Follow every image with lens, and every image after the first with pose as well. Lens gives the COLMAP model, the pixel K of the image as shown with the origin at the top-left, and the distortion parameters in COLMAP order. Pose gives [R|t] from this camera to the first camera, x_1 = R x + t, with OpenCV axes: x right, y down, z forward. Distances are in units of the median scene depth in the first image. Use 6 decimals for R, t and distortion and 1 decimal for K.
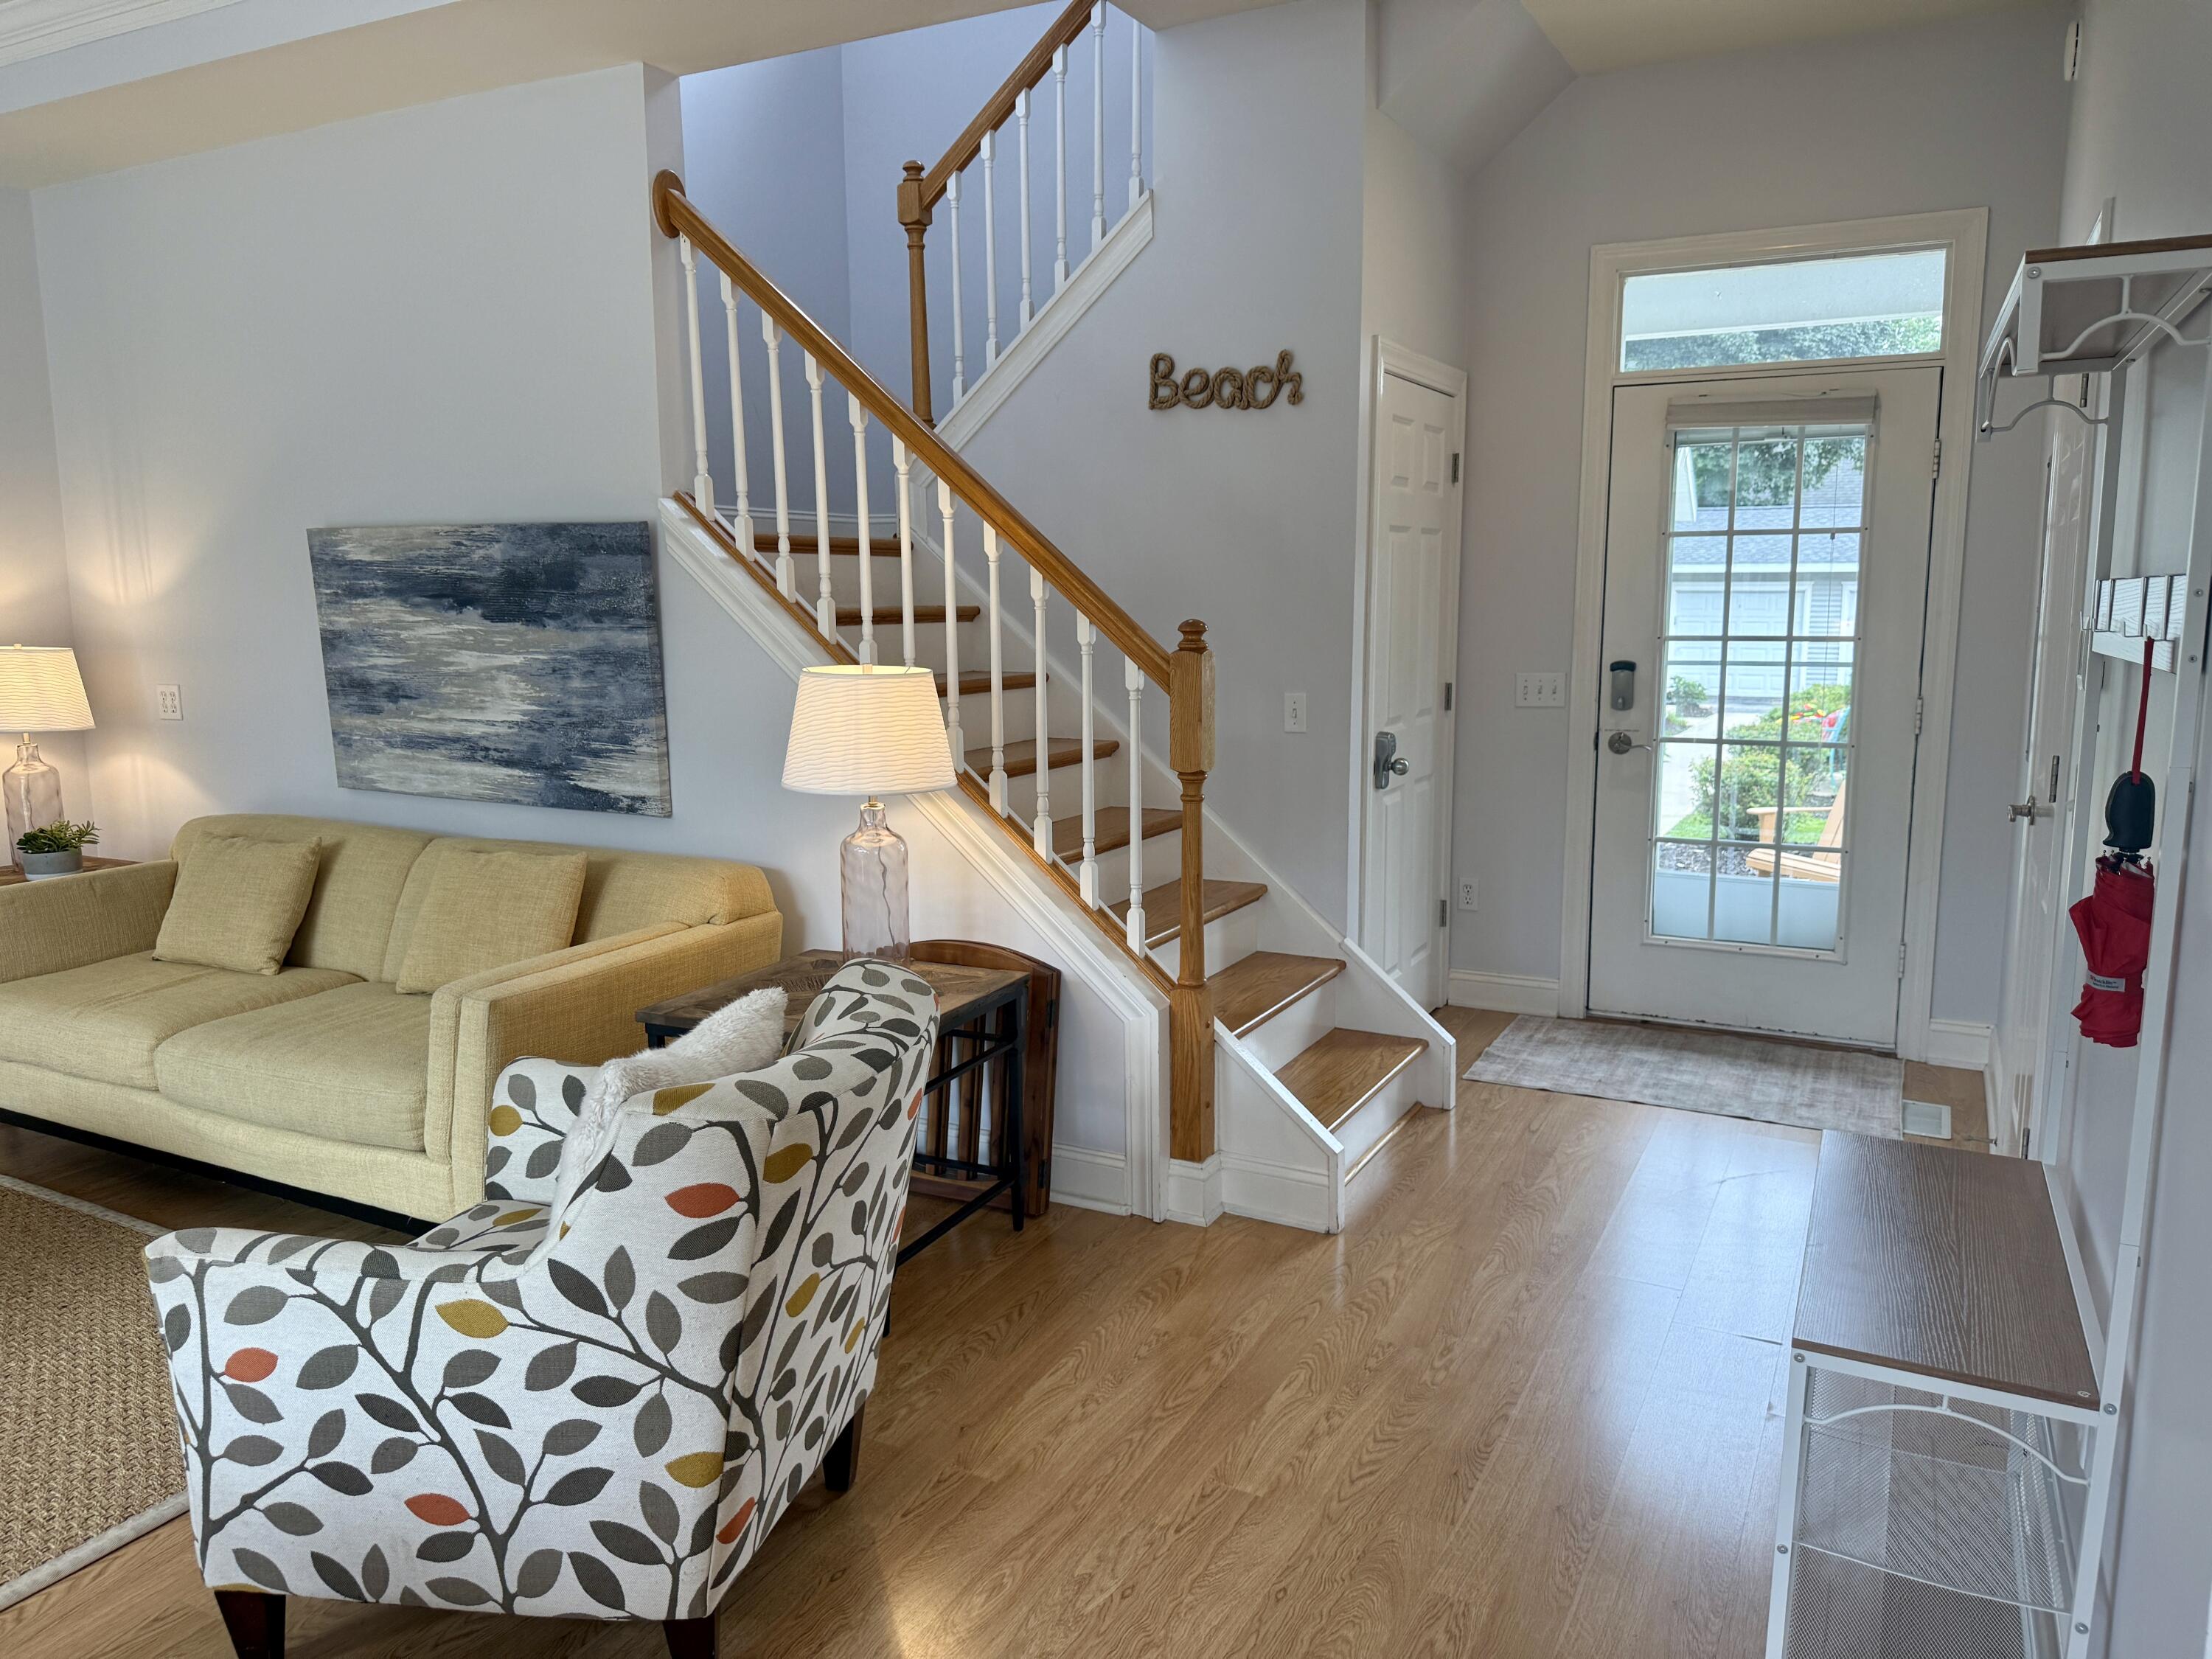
lens RADIAL K [[1543.1, 0, 1100.5], [0, 1543.1, 824.9], [0, 0, 1]] dist [0.073013, -0.096908]
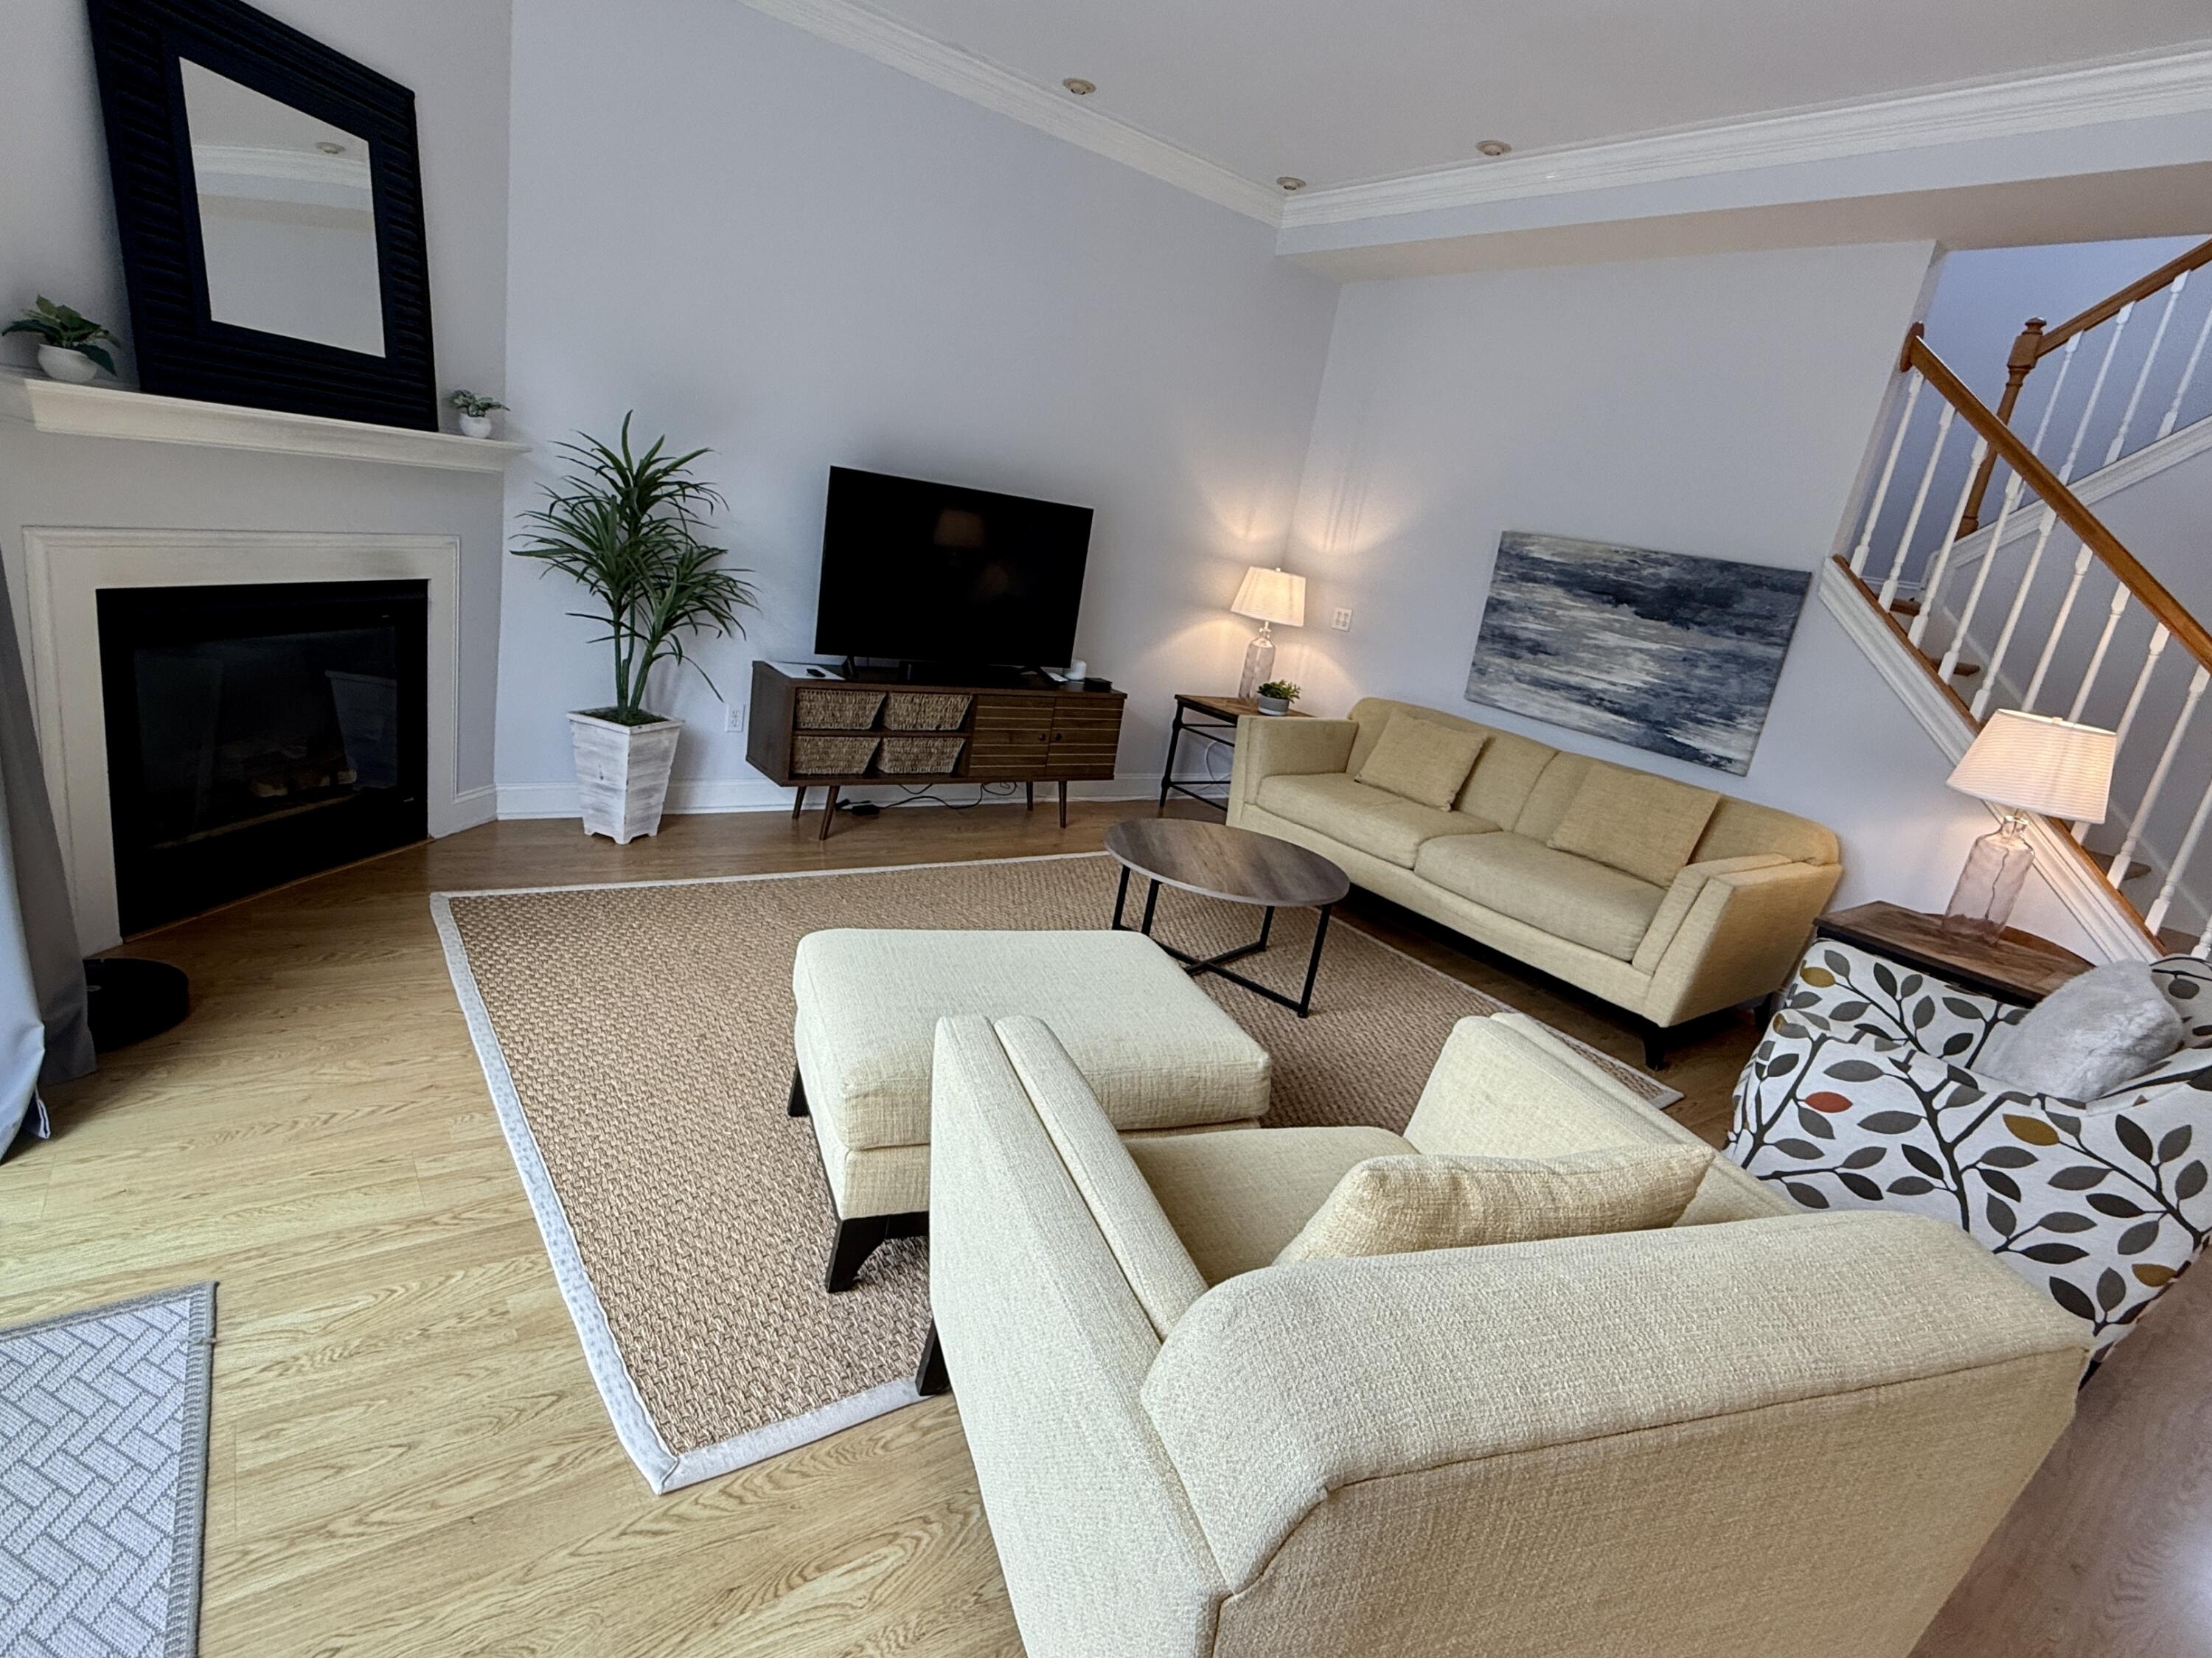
lens RADIAL K [[1096.1, 0, 1097.5], [0, 1096.1, 831.5], [0, 0, 1]] dist [-0.019140, 0.008824]
pose [[0.886545, 0.267601, -0.377395, -0.461642], [-0.233287, 0.963015, 0.134830, 0.052207], [0.399518, -0.031492, 0.916184, -0.179561]]
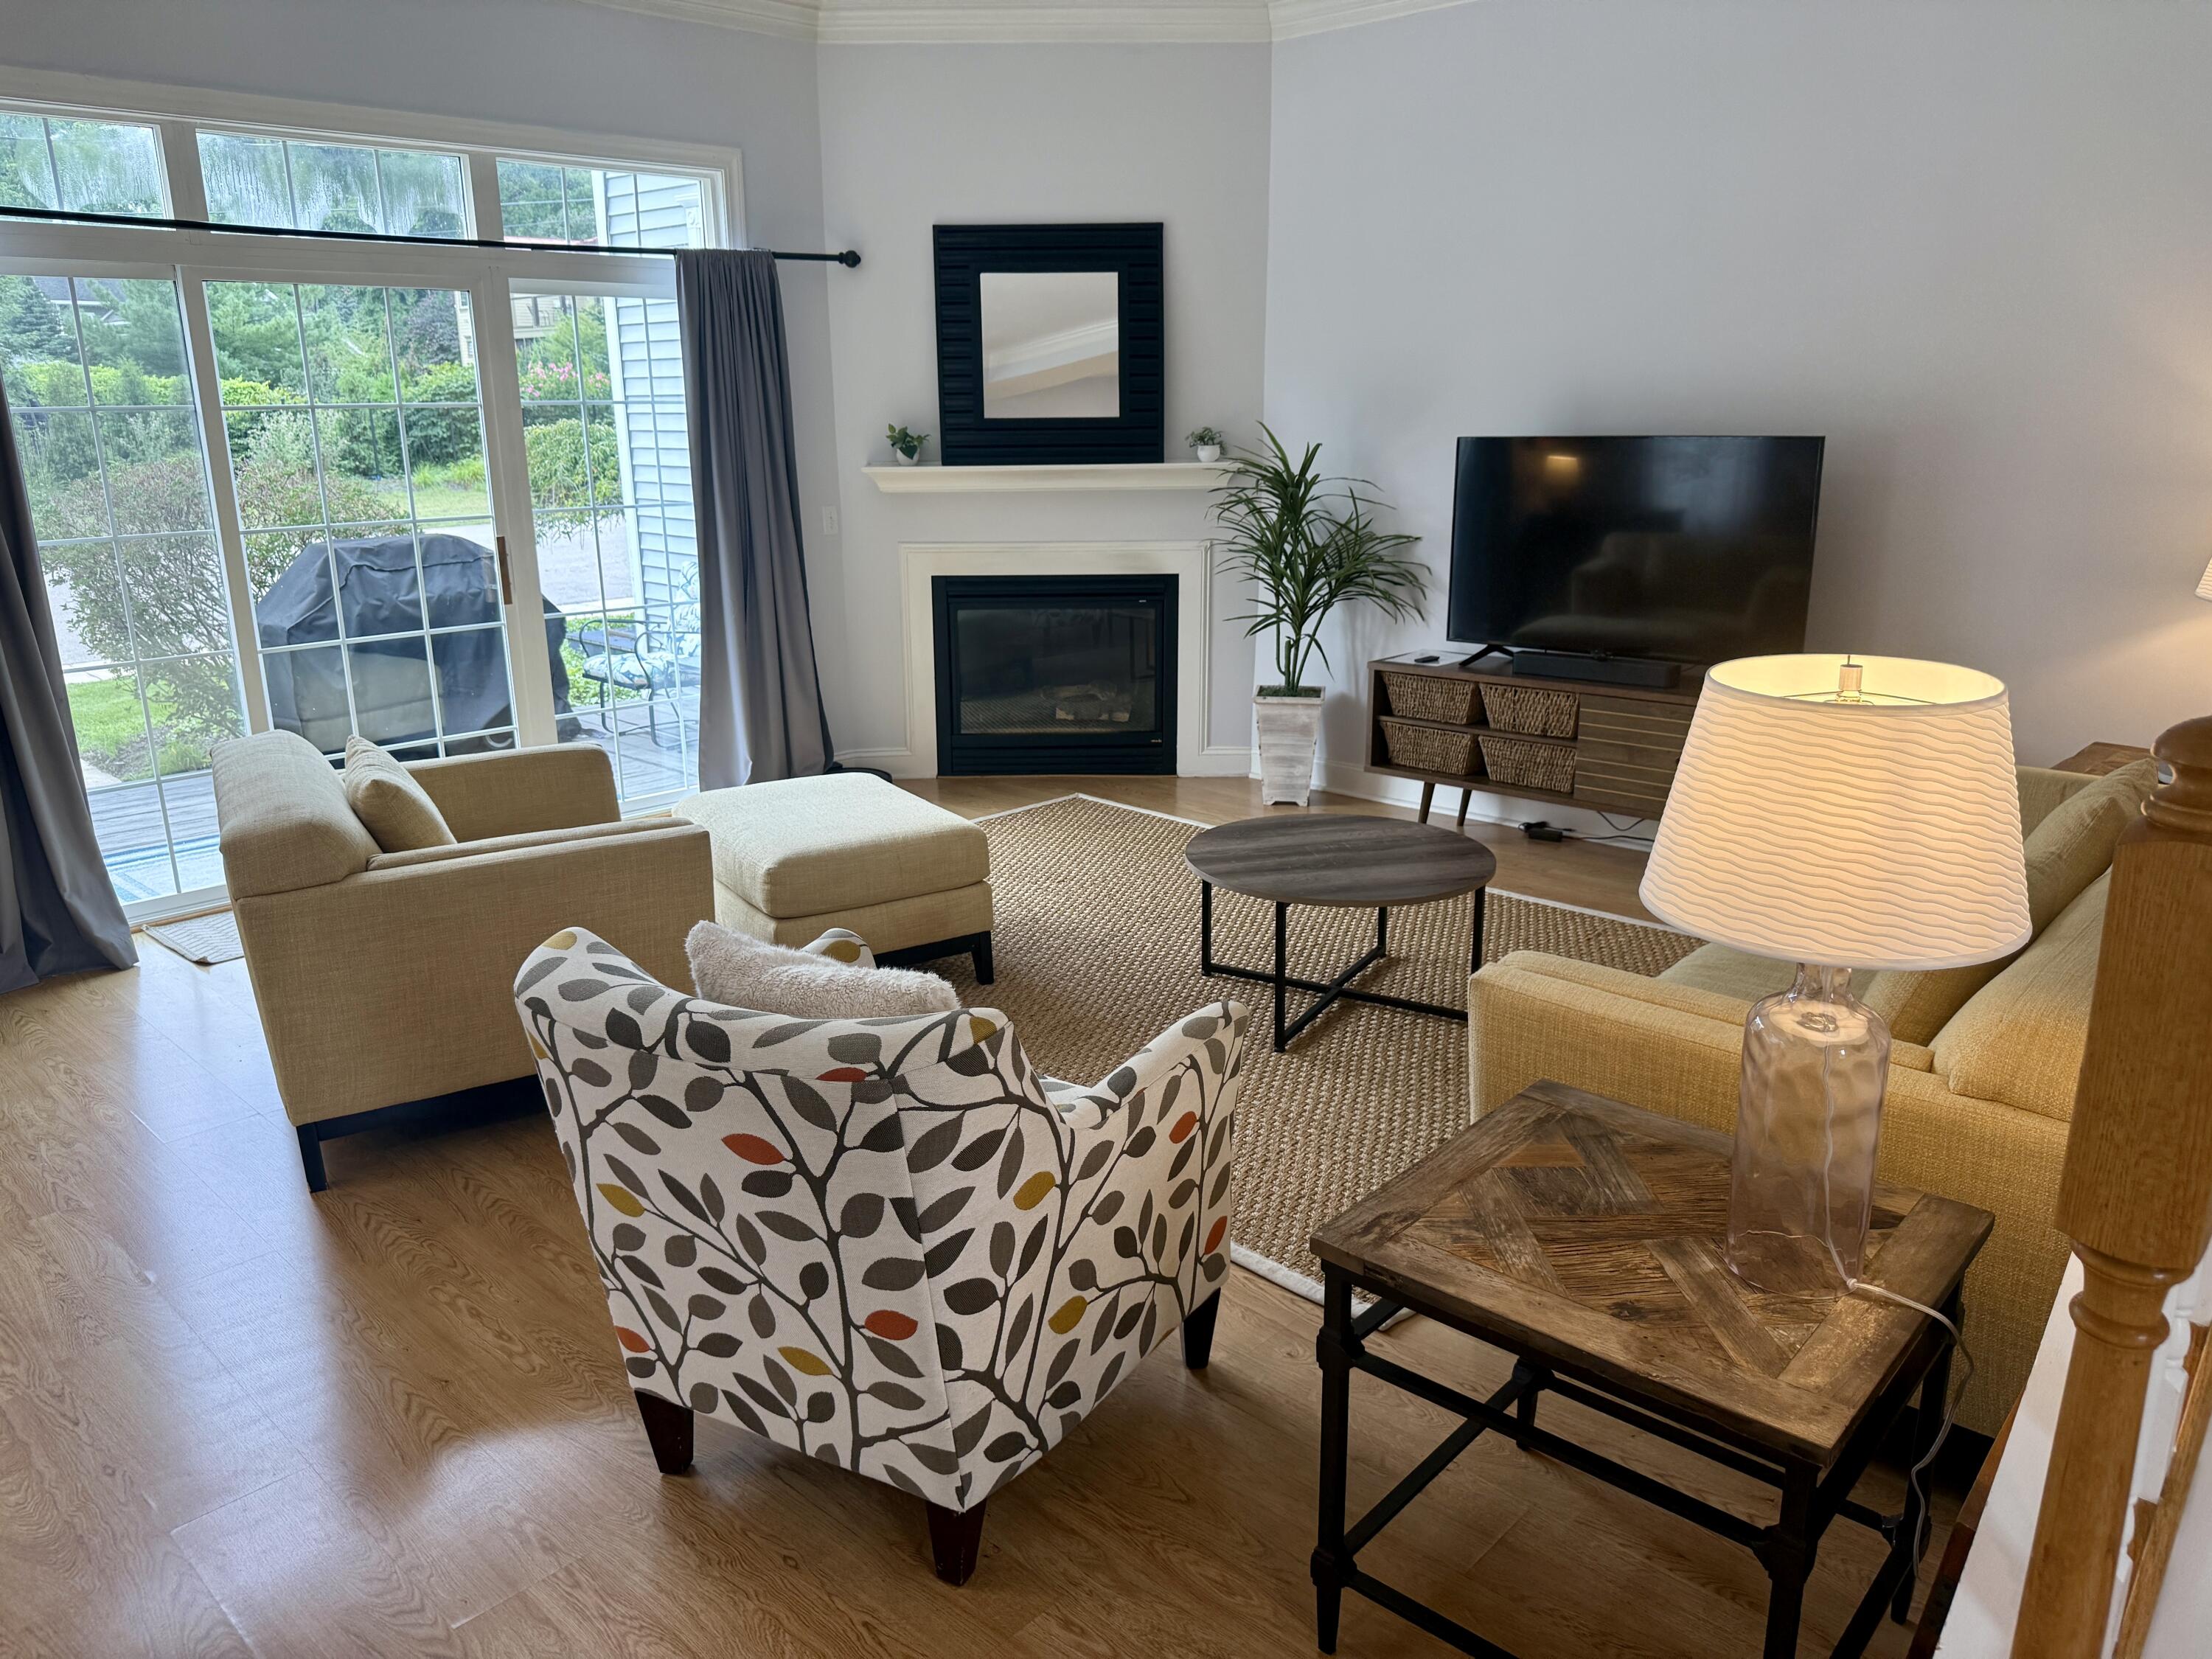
lens RADIAL K [[1543.1, 0, 1092.4], [0, 1543.1, 843.2], [0, 0, 1]] dist [0.073013, -0.096908]
pose [[-0.279586, 0.275936, -0.919615, 0.330214], [-0.131578, 0.937763, 0.321384, -0.157531], [0.951062, 0.210855, -0.225878, 0.813454]]
